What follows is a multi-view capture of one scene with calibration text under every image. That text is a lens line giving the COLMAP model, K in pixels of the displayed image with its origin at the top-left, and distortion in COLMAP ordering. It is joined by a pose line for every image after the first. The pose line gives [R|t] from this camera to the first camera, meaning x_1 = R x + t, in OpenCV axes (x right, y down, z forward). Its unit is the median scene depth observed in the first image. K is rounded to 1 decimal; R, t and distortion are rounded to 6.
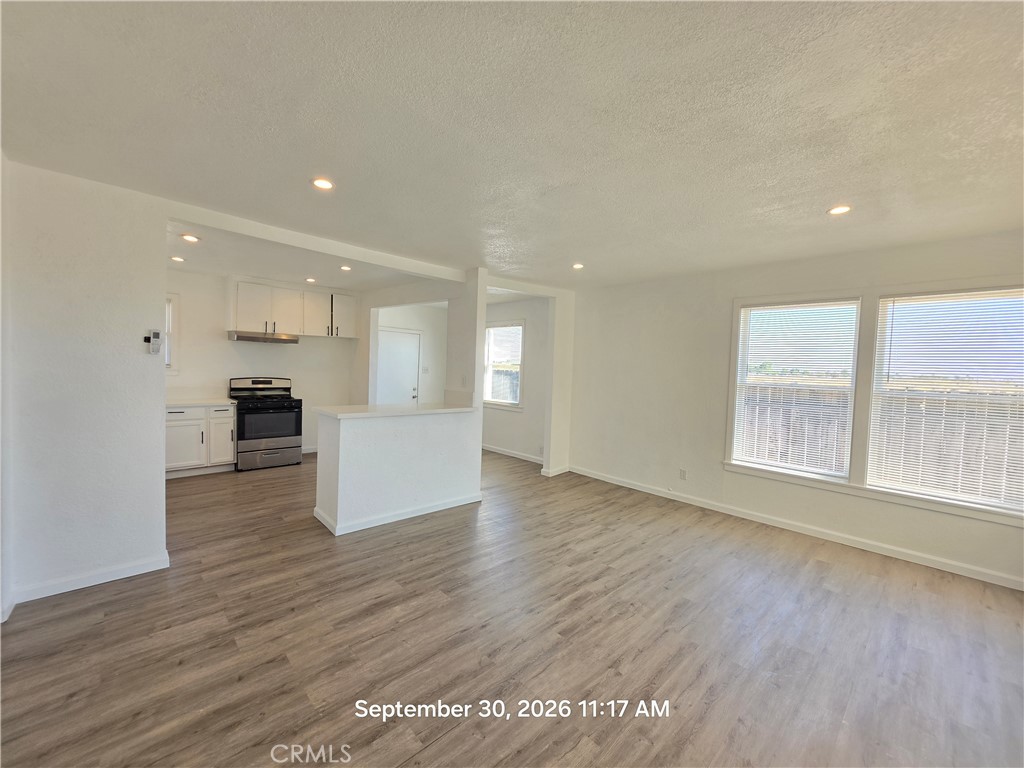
lens RADIAL K [[413.9, 0, 510.6], [0, 413.9, 380.3], [0, 0, 1]] dist [0.001712, -0.000116]
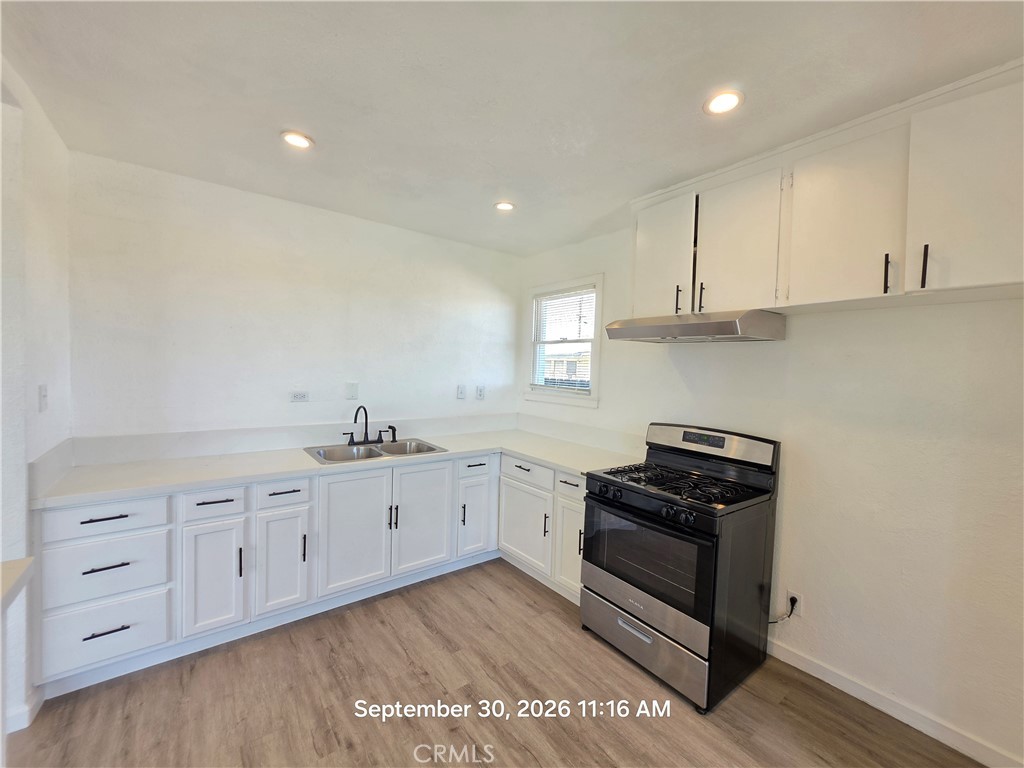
lens RADIAL K [[413.9, 0, 511.5], [0, 413.9, 382.9], [0, 0, 1]] dist [0.001712, -0.000116]
pose [[-0.099634, -0.001739, -0.995023, -0.172084], [-0.076122, 0.997081, 0.005880, -0.038515], [0.992108, 0.076329, -0.099476, 0.837218]]
